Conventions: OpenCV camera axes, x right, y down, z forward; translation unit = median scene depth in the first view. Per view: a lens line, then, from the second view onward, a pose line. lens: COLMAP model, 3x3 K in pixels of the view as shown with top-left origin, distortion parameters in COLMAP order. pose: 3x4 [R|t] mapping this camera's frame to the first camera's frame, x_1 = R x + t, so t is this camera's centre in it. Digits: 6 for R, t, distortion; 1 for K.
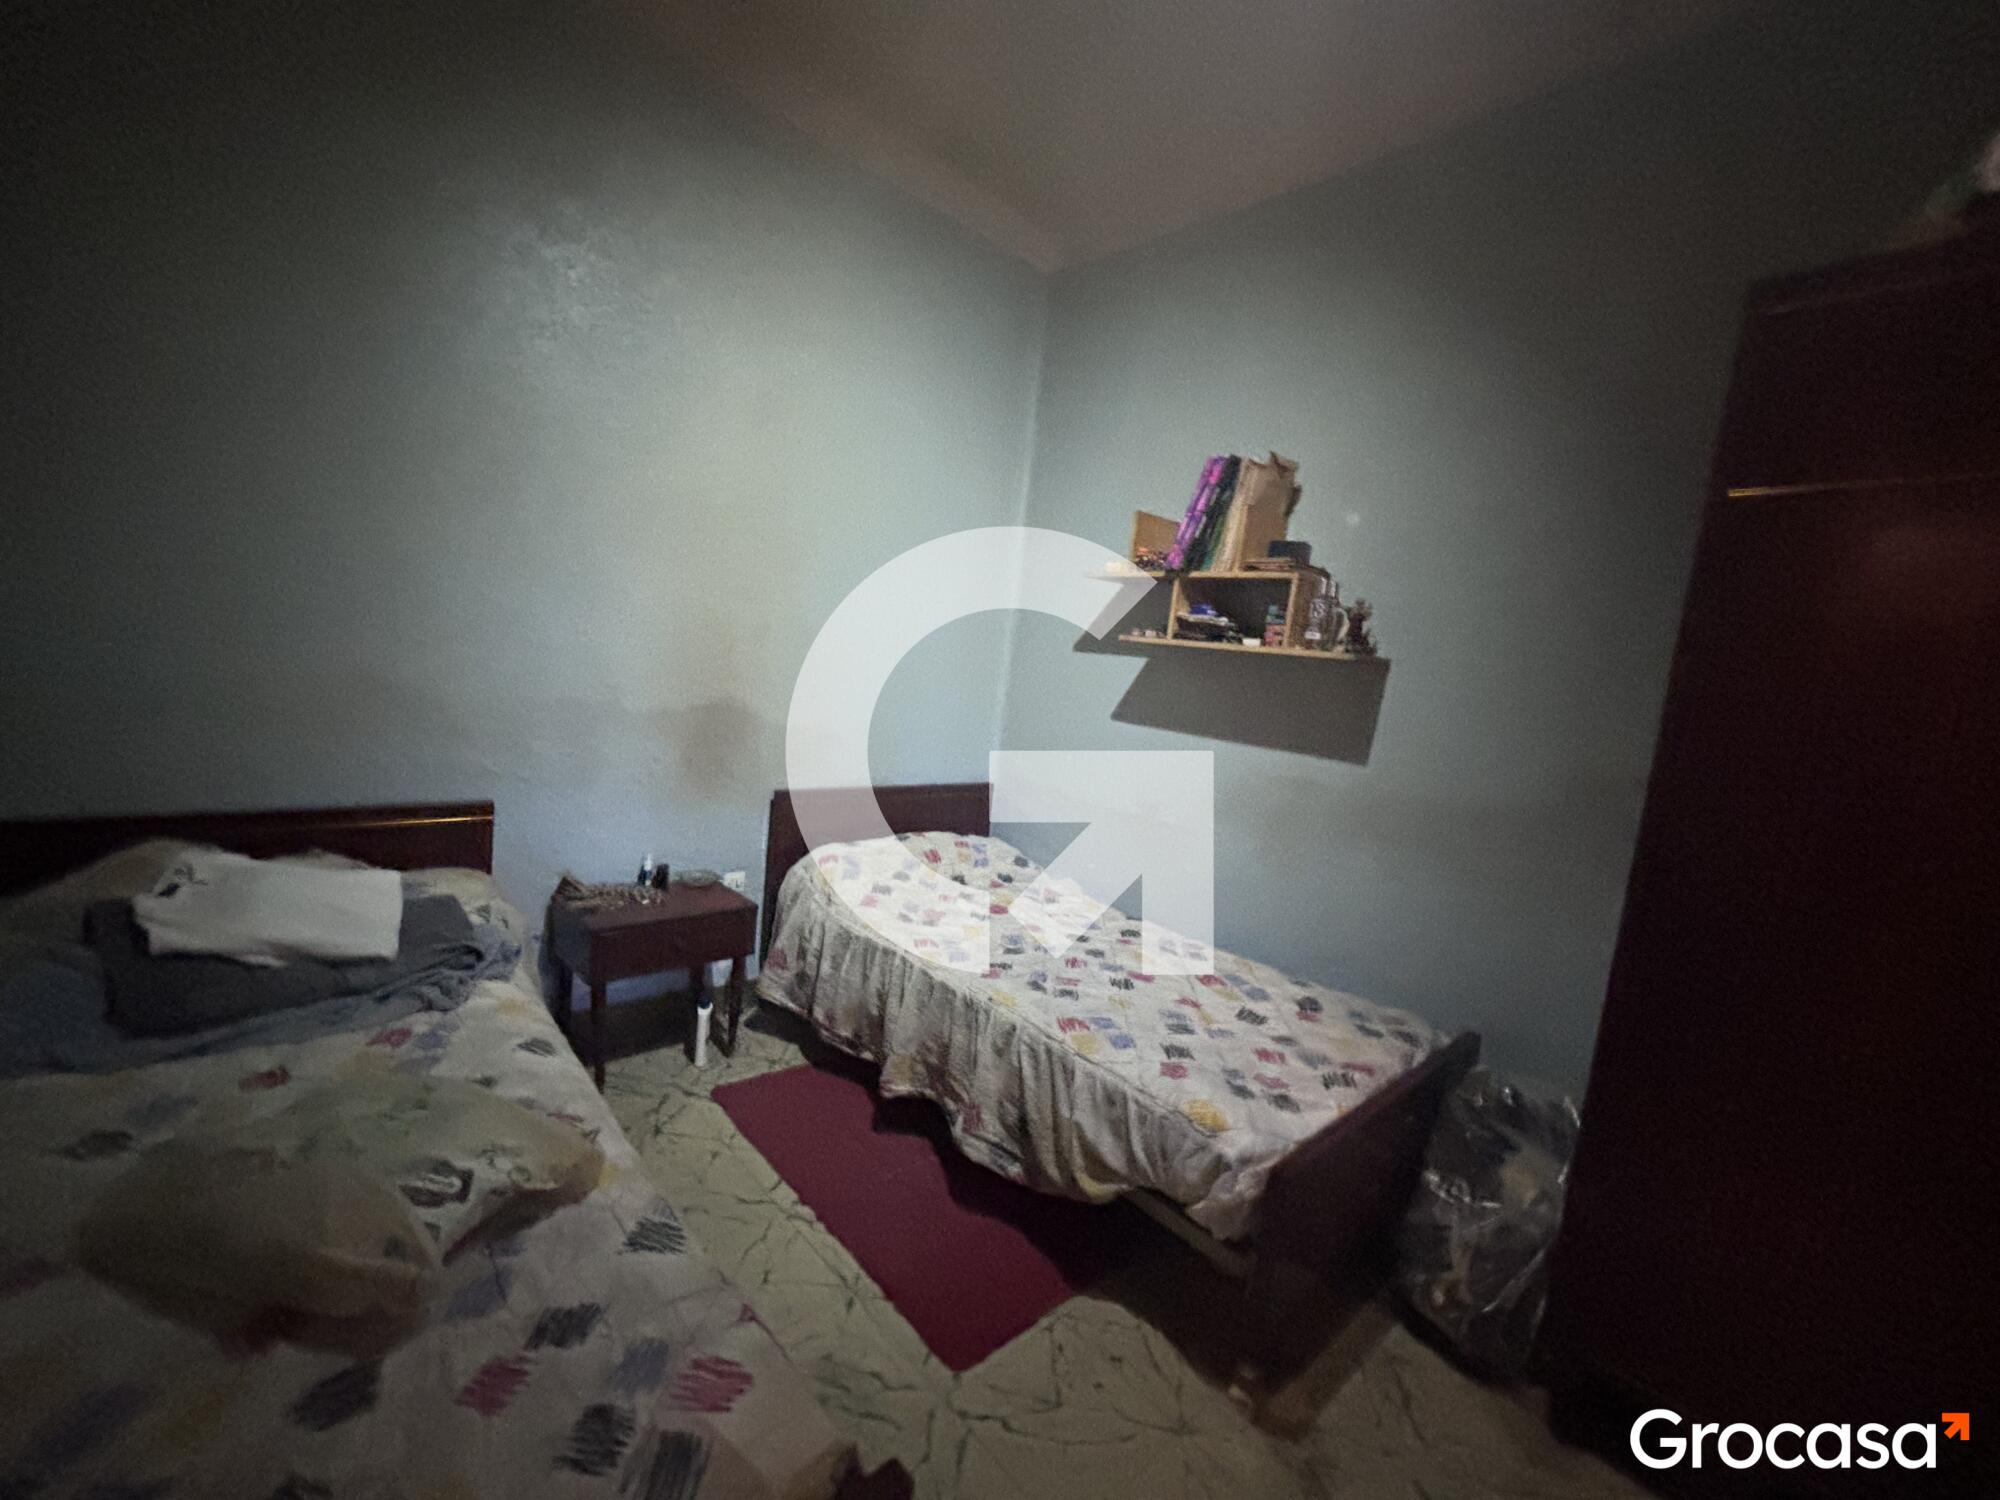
lens RADIAL K [[792.6, 0, 1000.0], [0, 792.6, 750.0], [0, 0, 1]] dist [-0.015930, -0.000242]
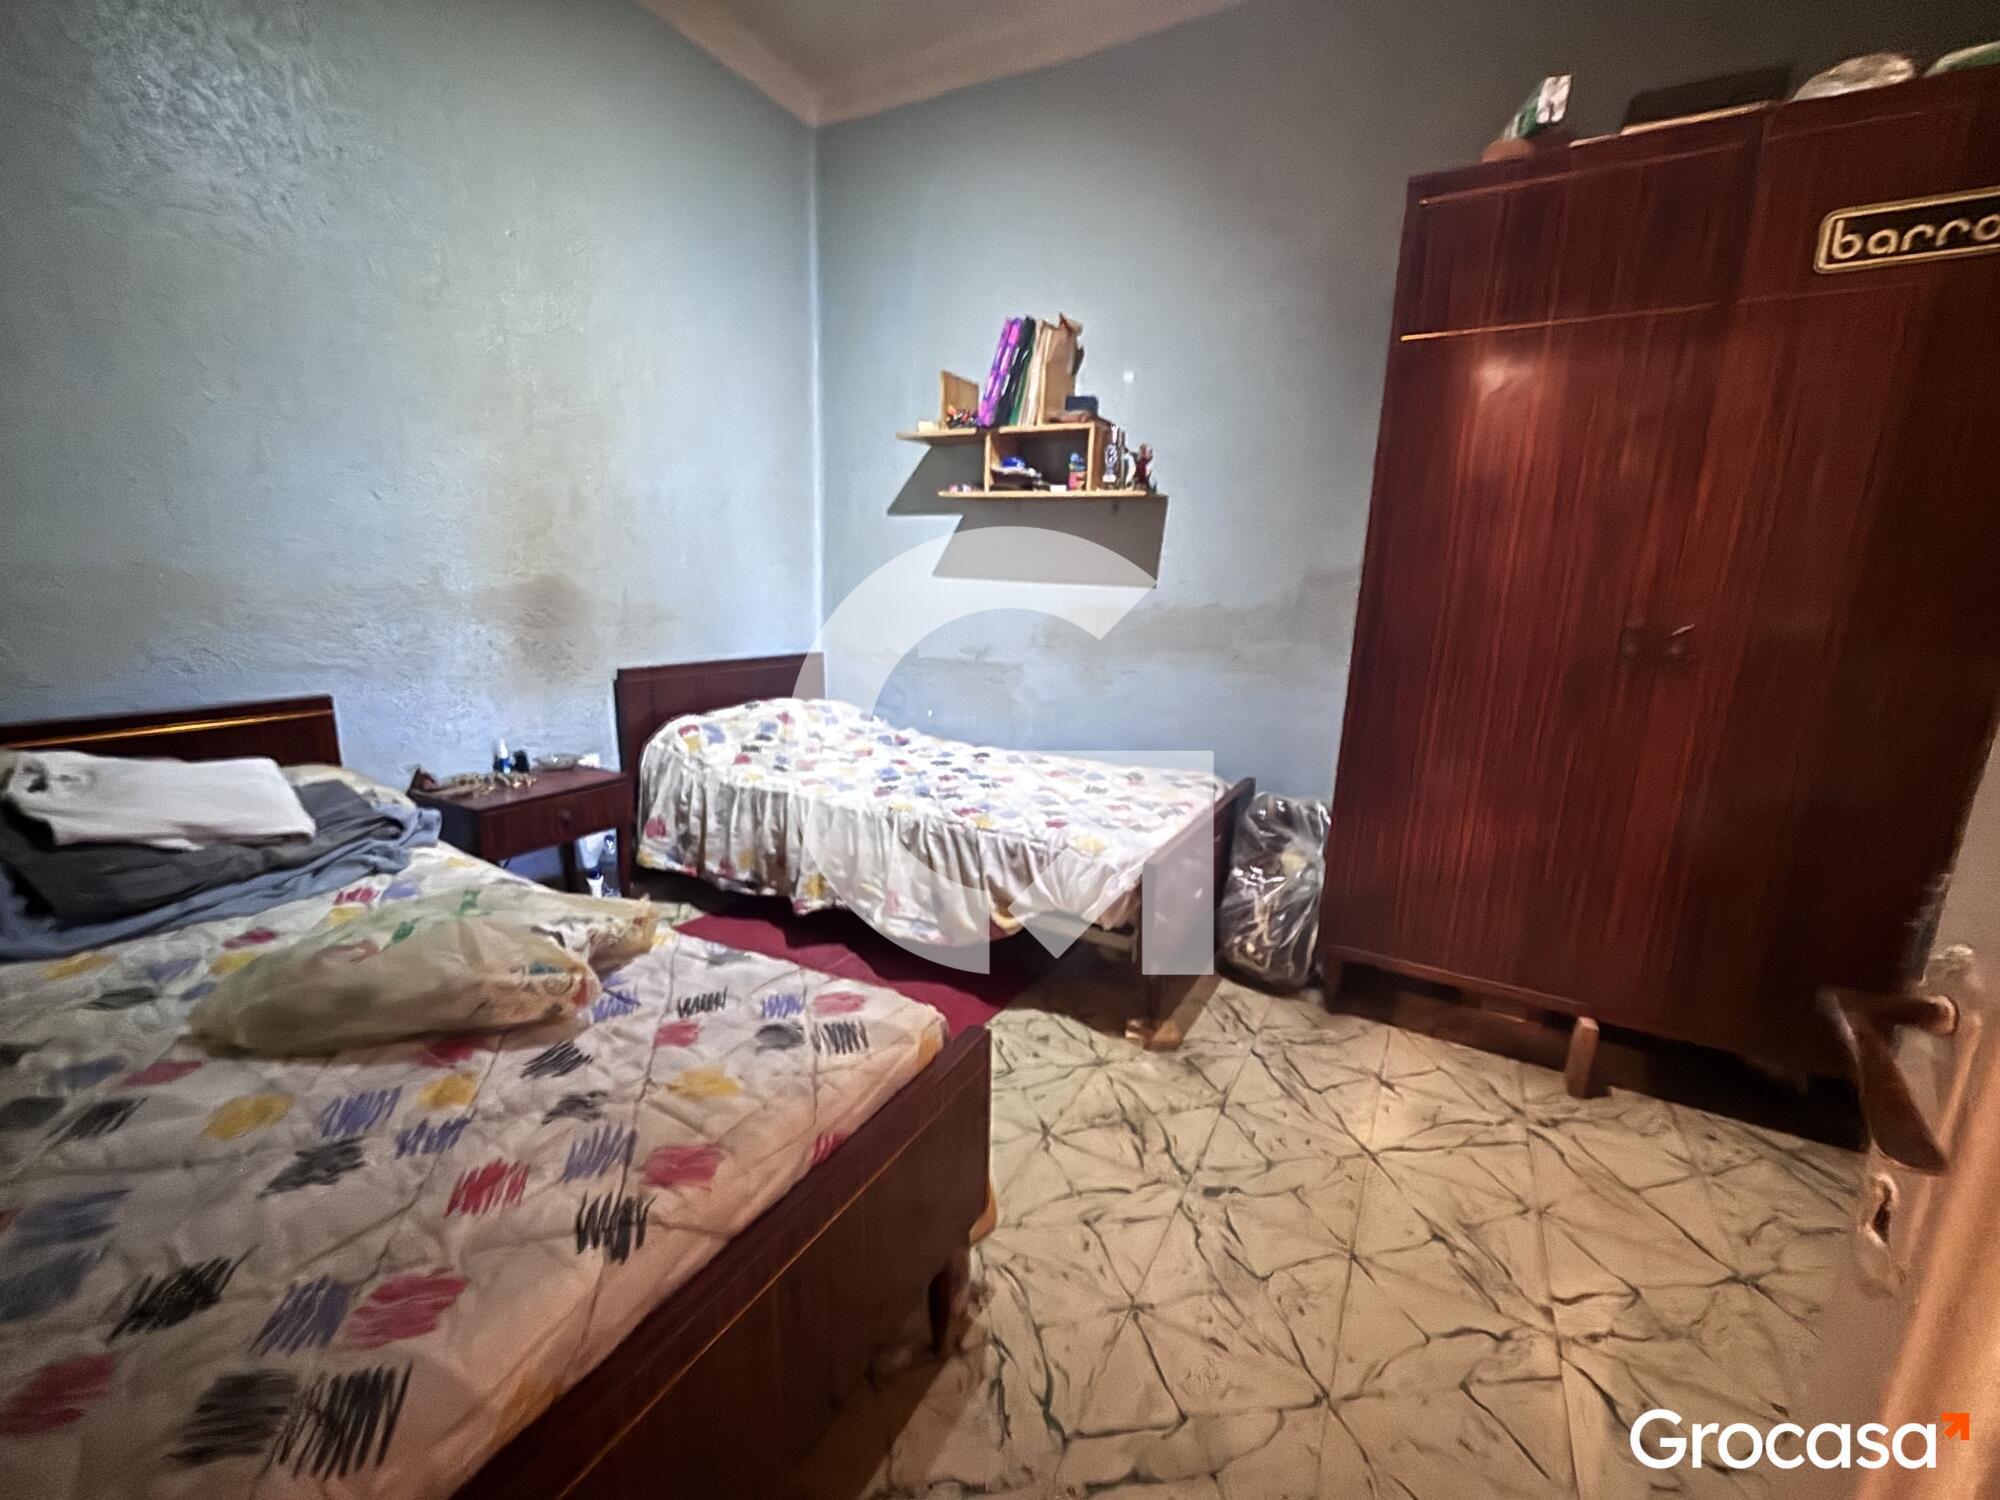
lens RADIAL K [[800.1, 0, 1004.2], [0, 800.1, 753.2], [0, 0, 1]] dist [-0.000375, -0.000976]
pose [[0.947204, -0.139076, 0.288899, -0.178569], [0.101913, 0.984894, 0.139989, 0.087755], [-0.304004, -0.103156, 0.947069, -0.150983]]
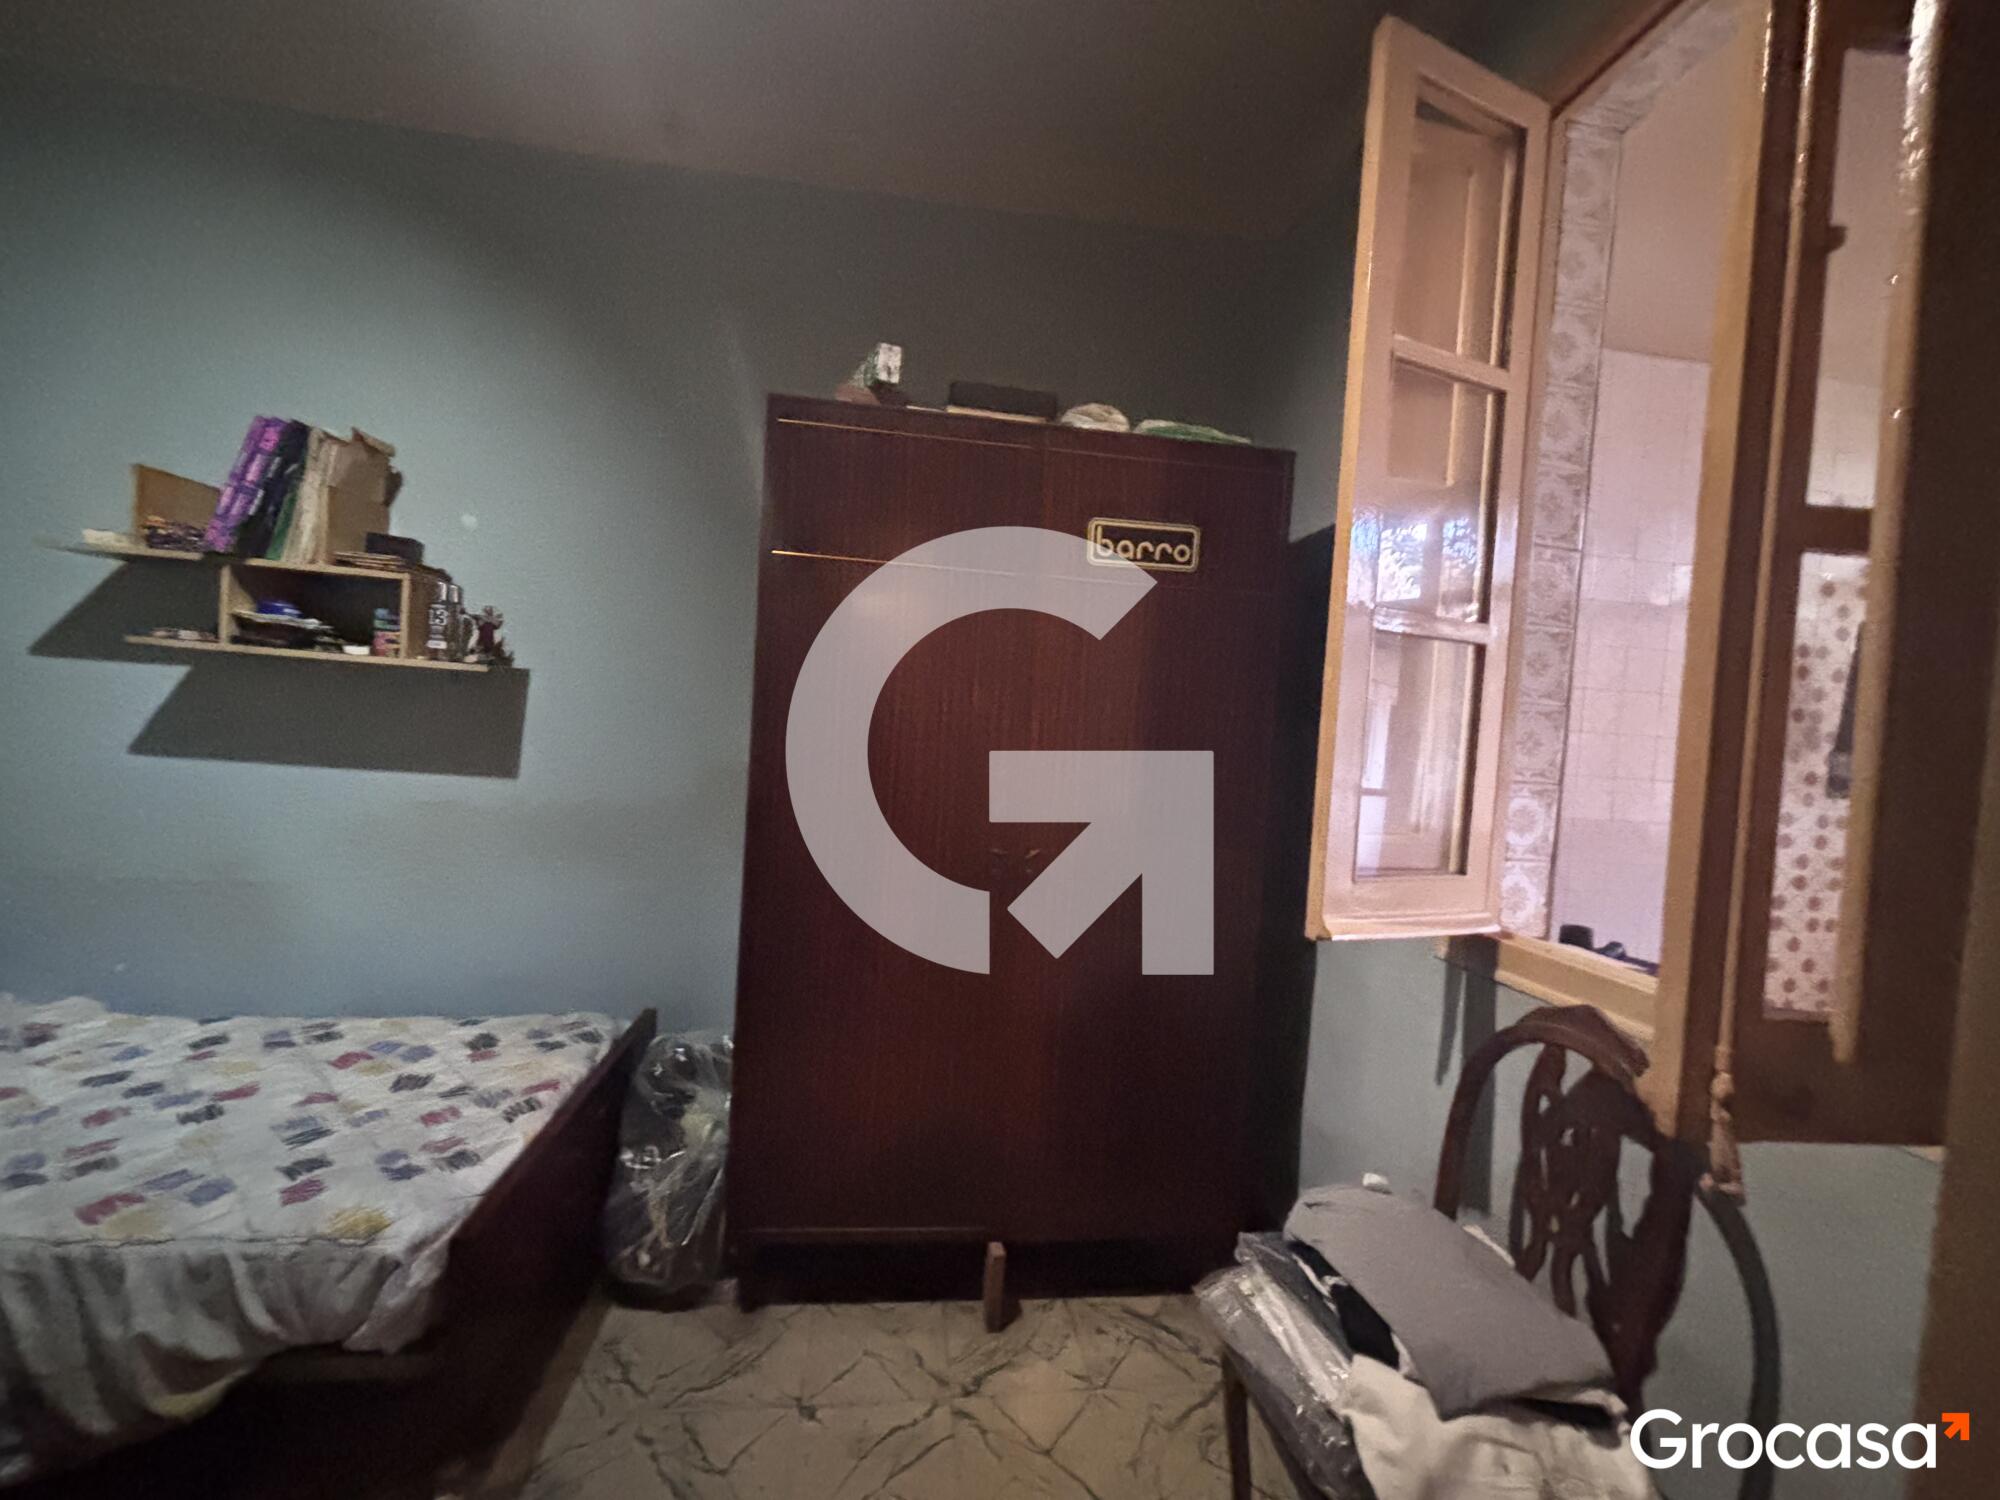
lens RADIAL K [[802.5, 0, 1000.0], [0, 802.5, 750.0], [0, 0, 1]] dist [0.001239, -0.000203]
pose [[0.572768, -0.099323, 0.813678, 0.003741], [0.087536, 0.994367, 0.059761, -0.025455], [-0.815030, 0.036997, 0.578236, -0.063030]]
